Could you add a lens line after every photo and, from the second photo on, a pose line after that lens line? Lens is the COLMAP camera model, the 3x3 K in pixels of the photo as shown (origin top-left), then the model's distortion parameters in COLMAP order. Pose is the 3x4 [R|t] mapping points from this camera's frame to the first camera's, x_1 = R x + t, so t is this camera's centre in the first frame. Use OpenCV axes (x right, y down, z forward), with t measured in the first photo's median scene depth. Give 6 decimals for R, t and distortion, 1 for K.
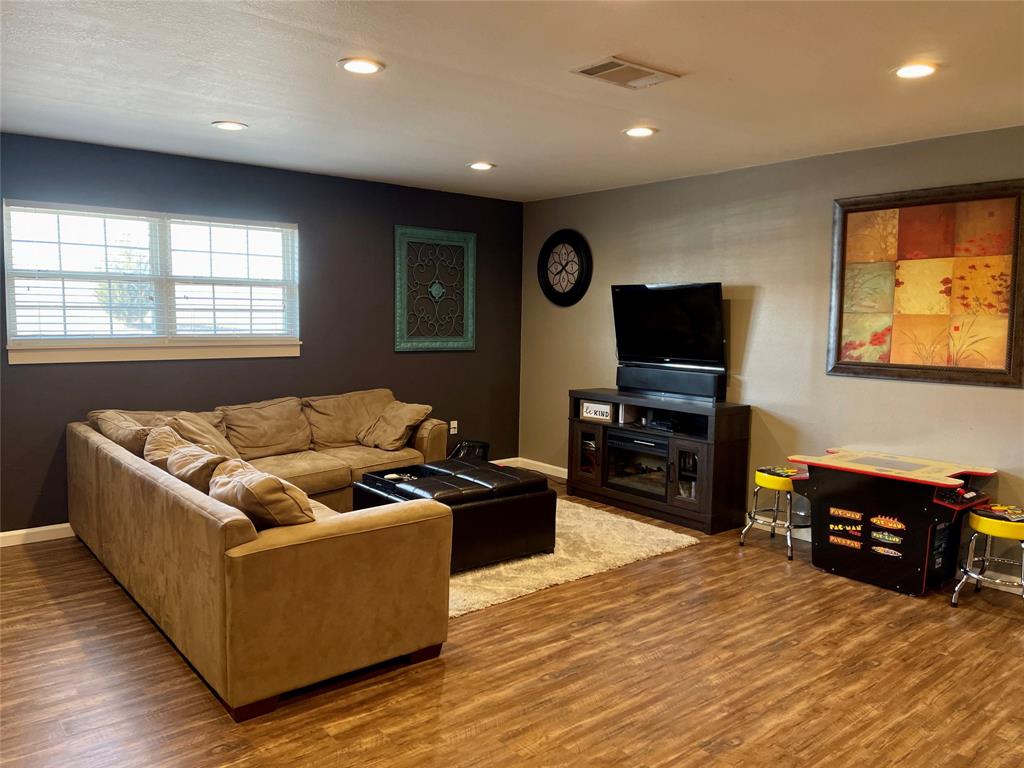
lens RADIAL K [[769.2, 0, 512.0], [0, 769.2, 389.5], [0, 0, 1]] dist [0.080828, -0.098496]
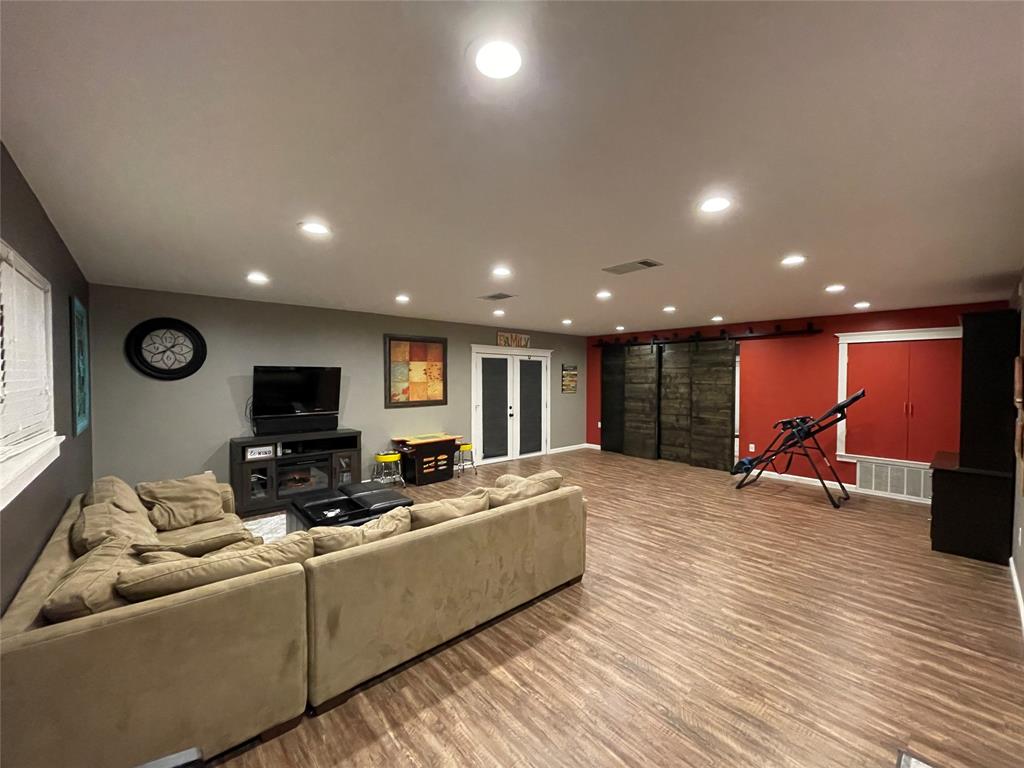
lens RADIAL K [[408.1, 0, 512.0], [0, 408.1, 384.0], [0, 0, 1]] dist [0.001289, 0.000003]
pose [[-0.033670, -0.036677, 0.998760, -0.924554], [0.095547, 0.994631, 0.039747, -0.116798], [-0.994855, 0.096767, -0.029985, 0.739356]]
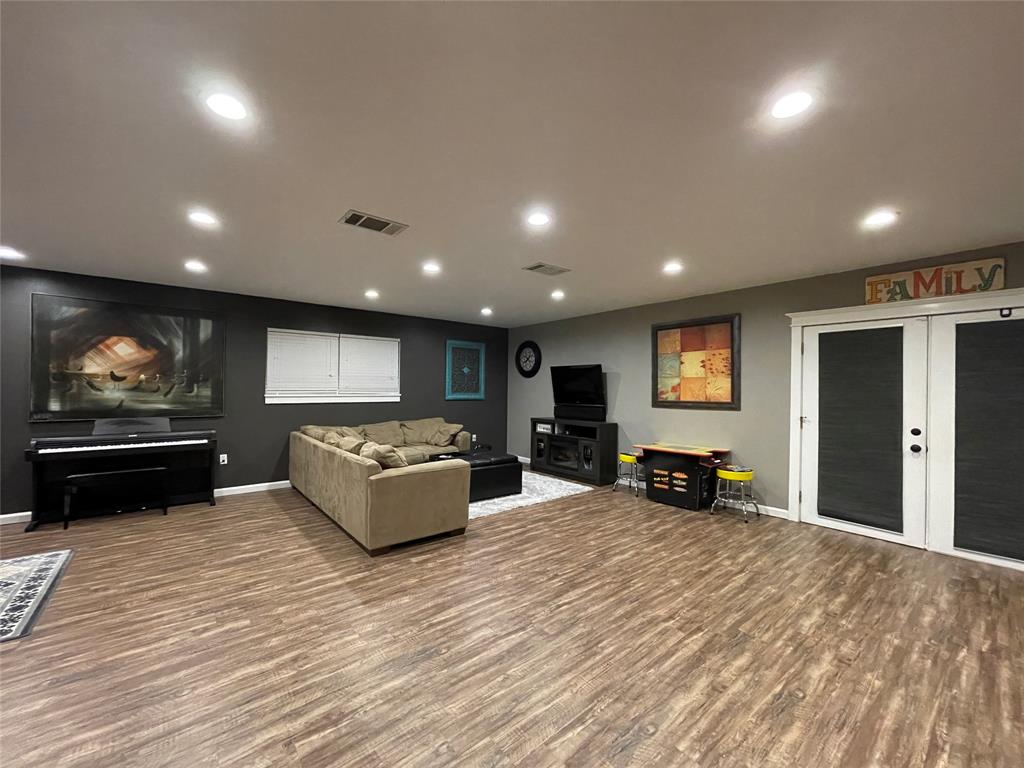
lens RADIAL K [[410.9, 0, 501.7], [0, 410.9, 387.7], [0, 0, 1]] dist [-0.002550, -0.000375]
pose [[0.999842, -0.006170, -0.016674, 0.023117], [0.004419, 0.994669, -0.103027, 0.046219], [0.017221, 0.102937, 0.994539, -0.120816]]
